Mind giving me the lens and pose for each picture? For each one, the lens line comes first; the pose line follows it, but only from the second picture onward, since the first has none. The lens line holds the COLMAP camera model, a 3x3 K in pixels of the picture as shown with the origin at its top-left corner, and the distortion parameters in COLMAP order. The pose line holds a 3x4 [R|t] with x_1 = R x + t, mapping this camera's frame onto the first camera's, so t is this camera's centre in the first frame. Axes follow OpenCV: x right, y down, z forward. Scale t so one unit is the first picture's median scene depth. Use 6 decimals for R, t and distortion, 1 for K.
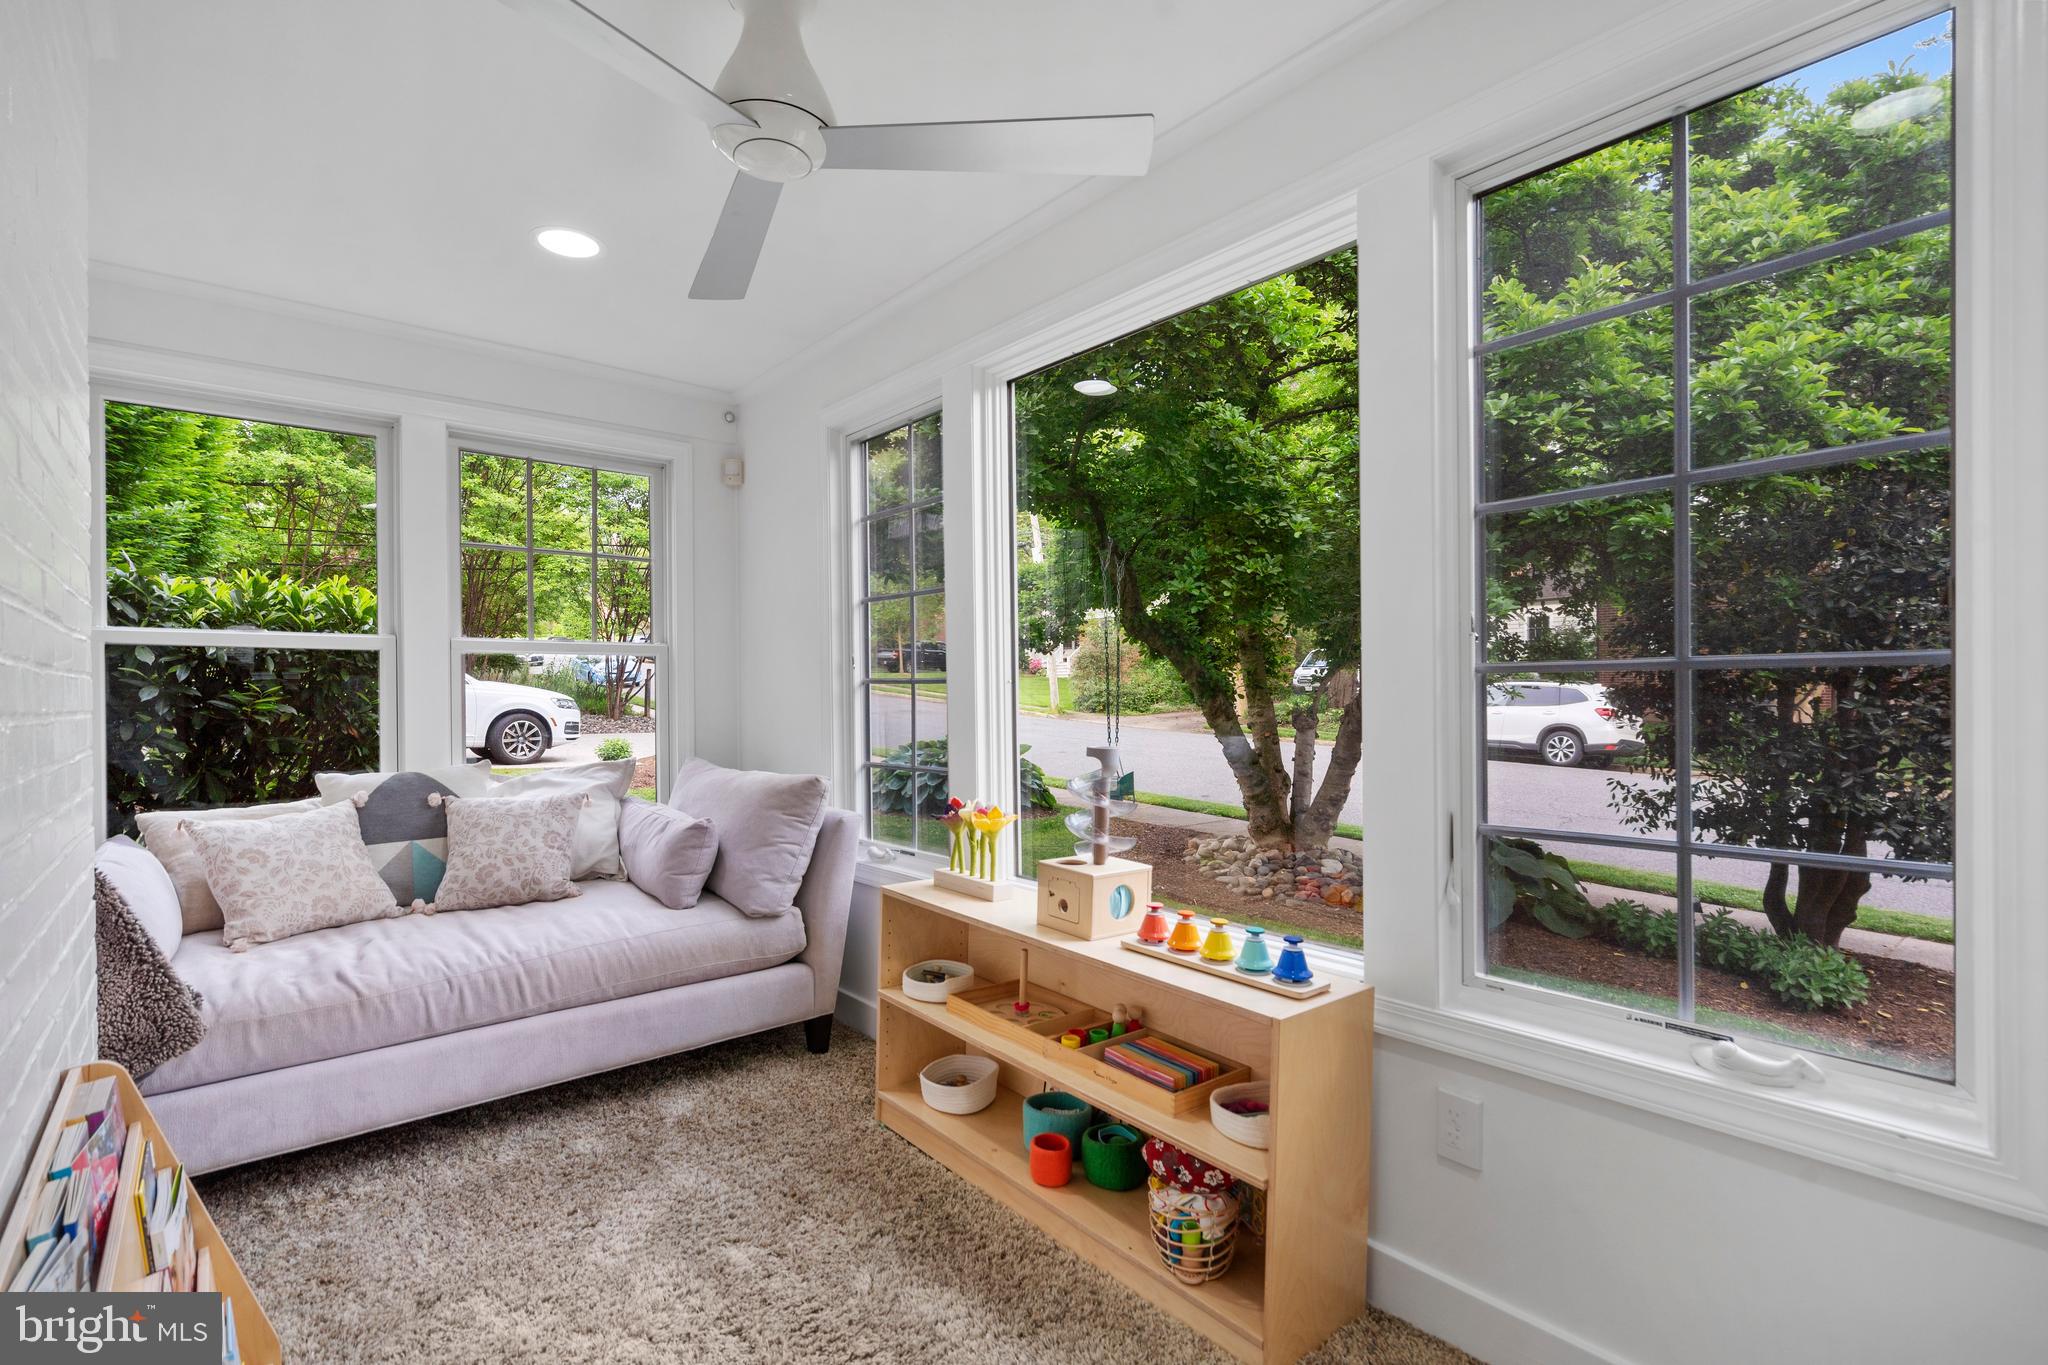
lens RADIAL K [[936.1, 0, 1032.0], [0, 936.1, 692.4], [0, 0, 1]] dist [-0.007262, 0.003161]
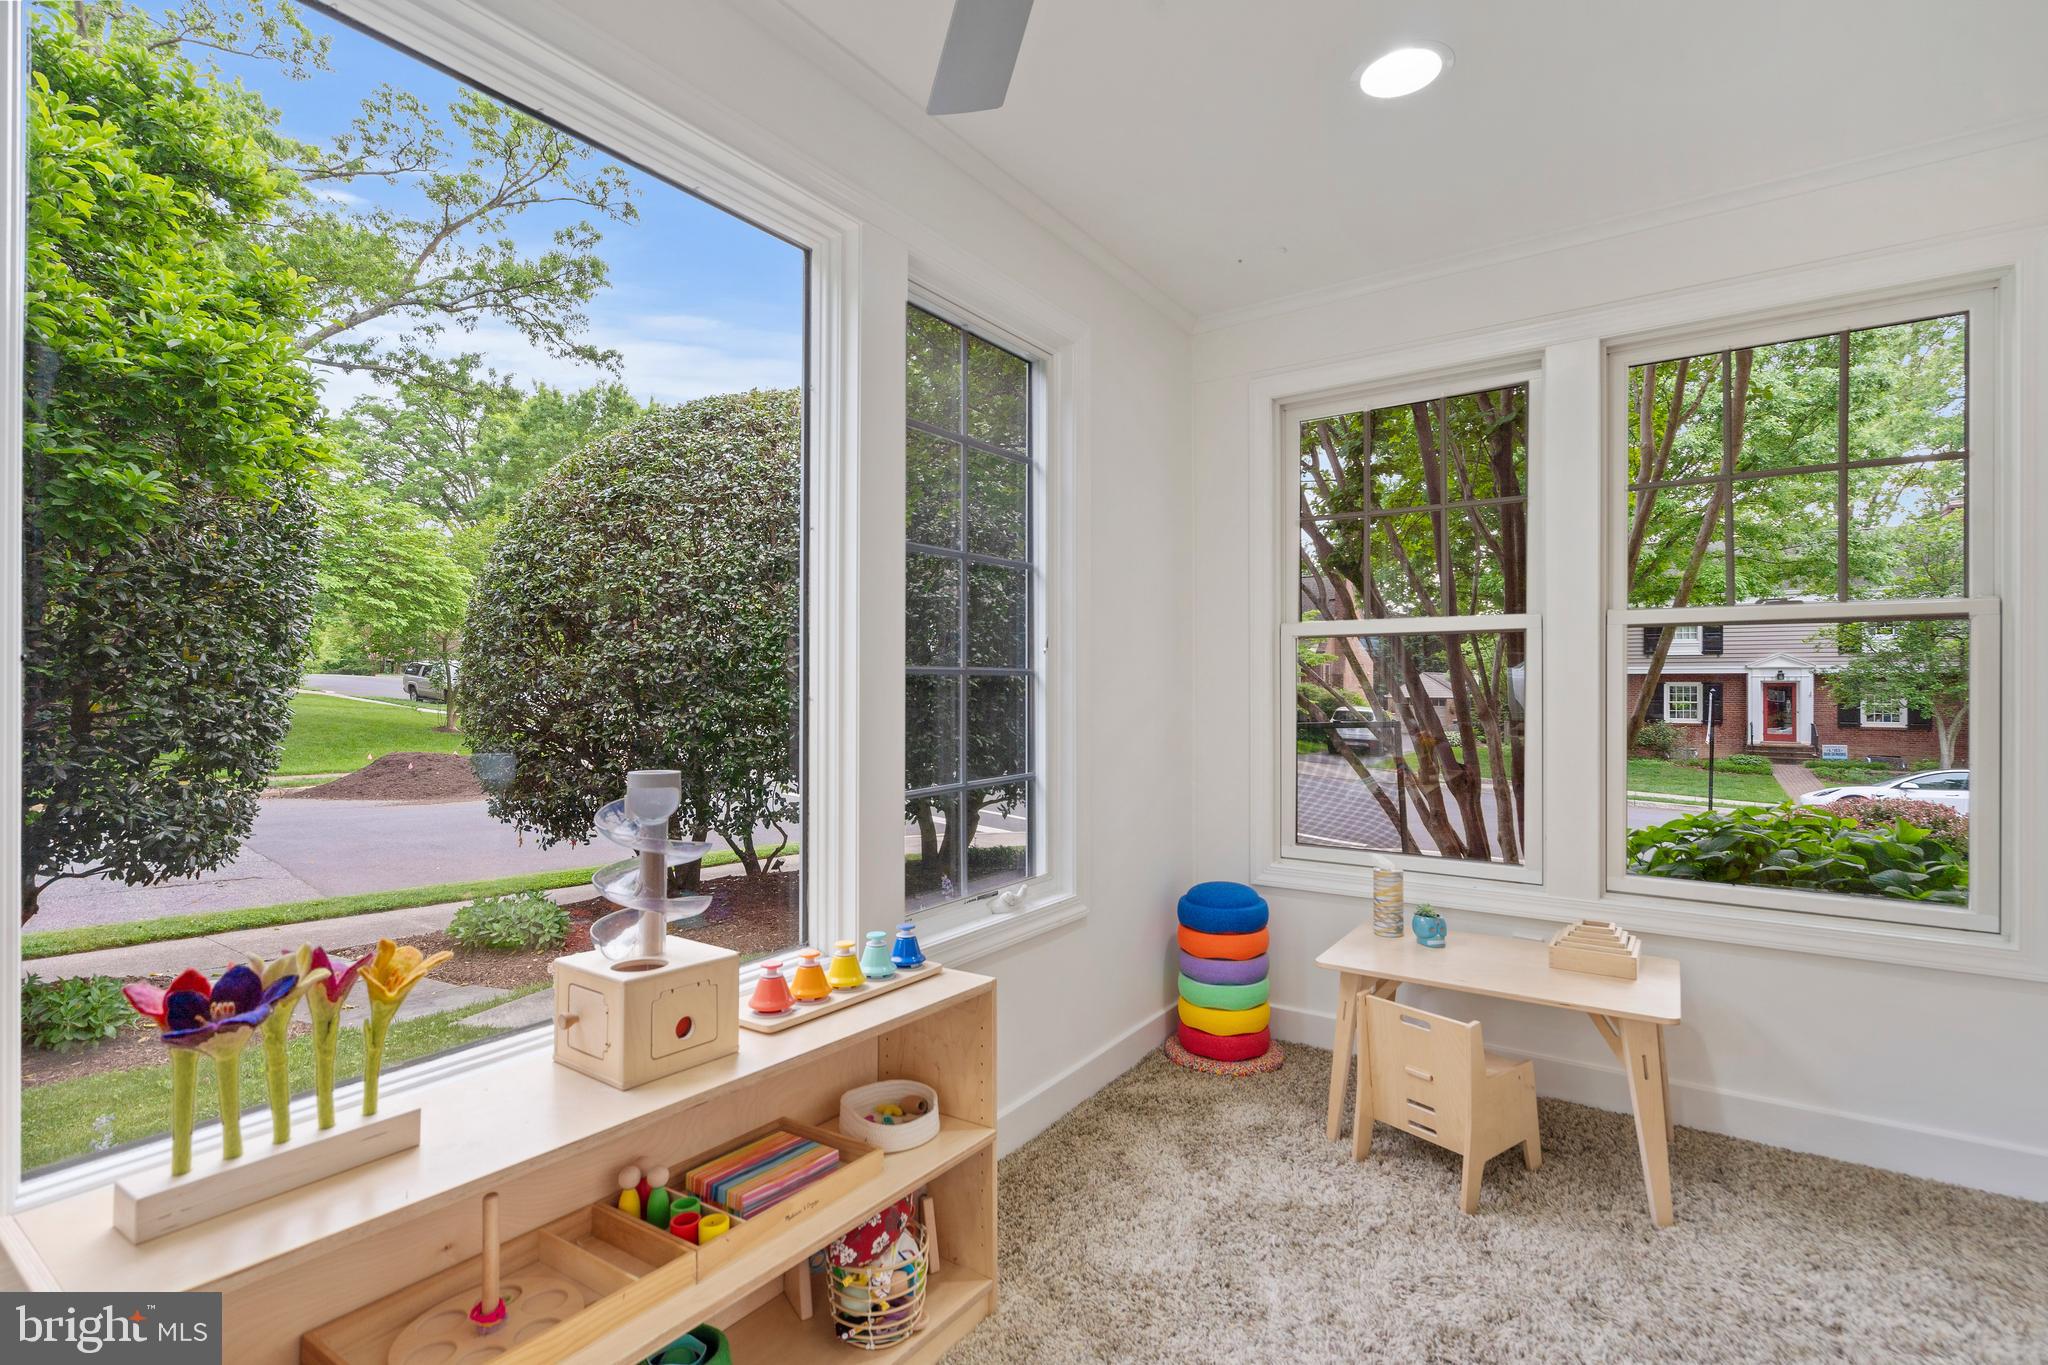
lens RADIAL K [[936.1, 0, 1025.2], [0, 936.1, 686.9], [0, 0, 1]] dist [-0.007262, 0.003161]
pose [[-0.245294, 0.007655, 0.969419, -0.637273], [0.002534, 0.999970, -0.007255, 0.007105], [-0.969446, 0.000676, -0.245306, 0.952035]]
